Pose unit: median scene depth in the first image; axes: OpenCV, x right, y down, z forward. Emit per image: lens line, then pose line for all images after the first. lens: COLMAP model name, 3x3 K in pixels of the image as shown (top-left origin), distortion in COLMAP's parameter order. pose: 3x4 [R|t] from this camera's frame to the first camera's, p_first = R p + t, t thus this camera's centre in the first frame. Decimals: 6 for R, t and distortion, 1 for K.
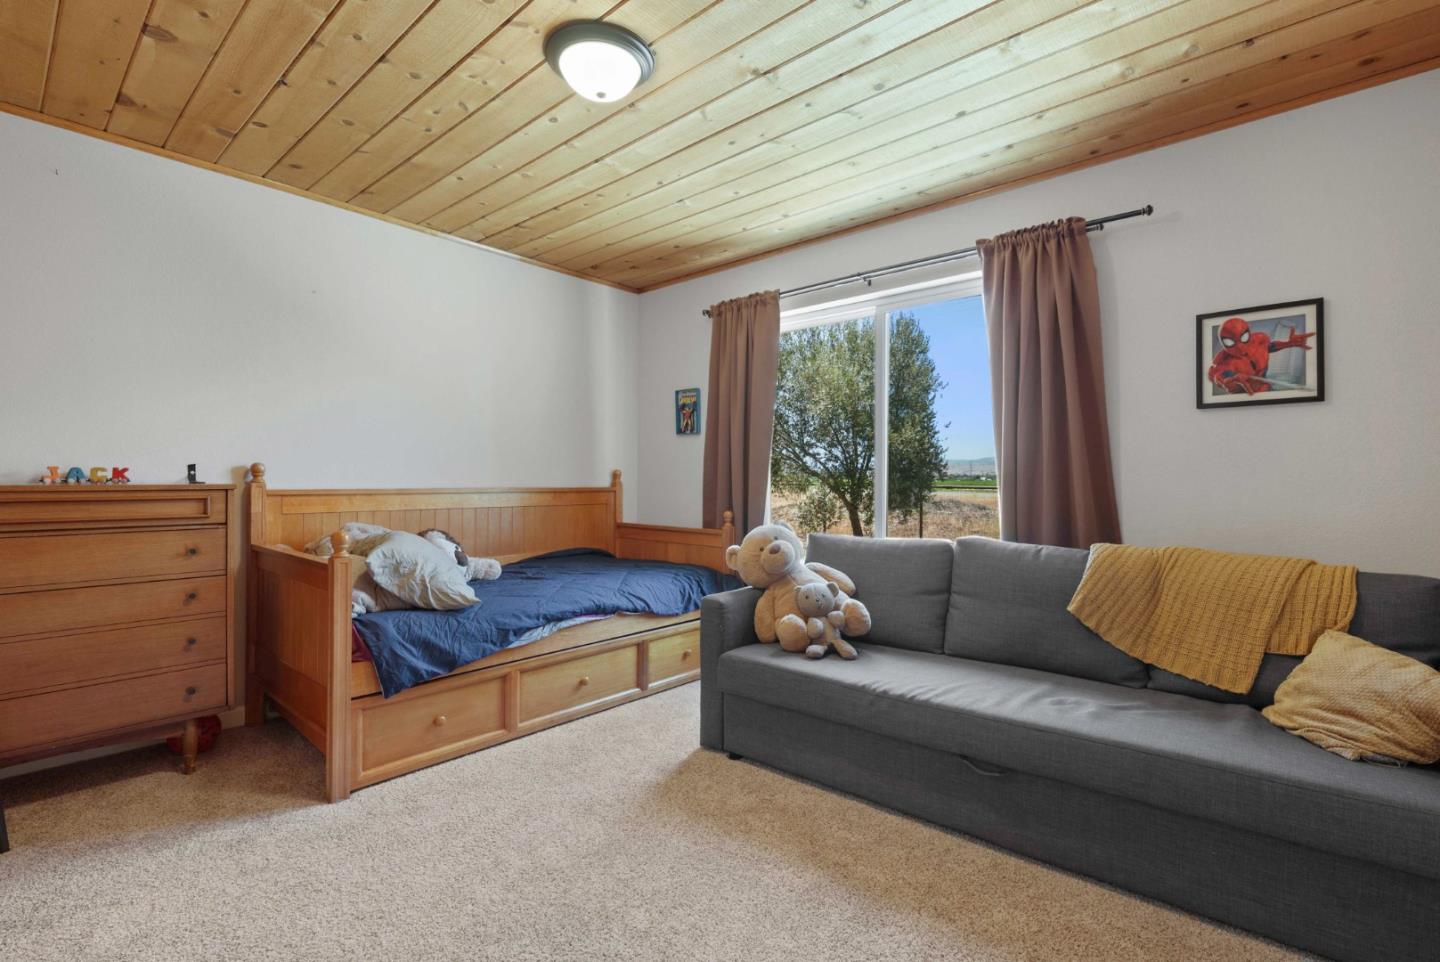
lens RADIAL K [[646.0, 0, 718.0], [0, 646.0, 478.8], [0, 0, 1]] dist [0.002764, -0.000816]
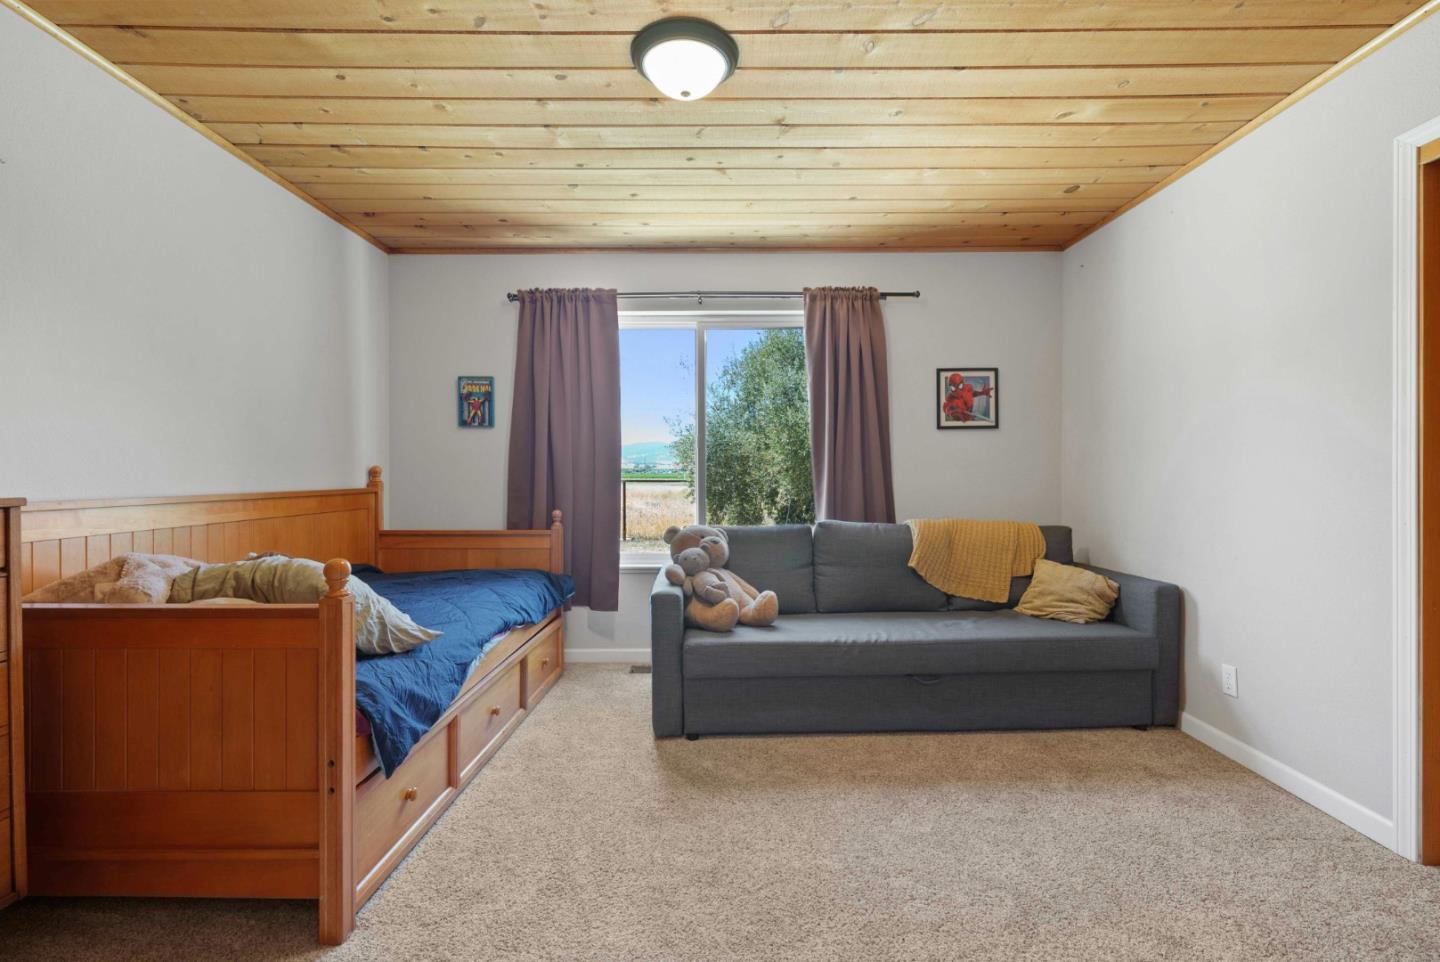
lens RADIAL K [[646.0, 0, 718.0], [0, 646.0, 478.7], [0, 0, 1]] dist [0.002764, -0.000816]
pose [[0.753154, -0.012912, 0.657717, -0.645561], [0.004617, 0.999886, 0.014343, -0.013304], [-0.657828, -0.007766, 0.753128, 0.171782]]
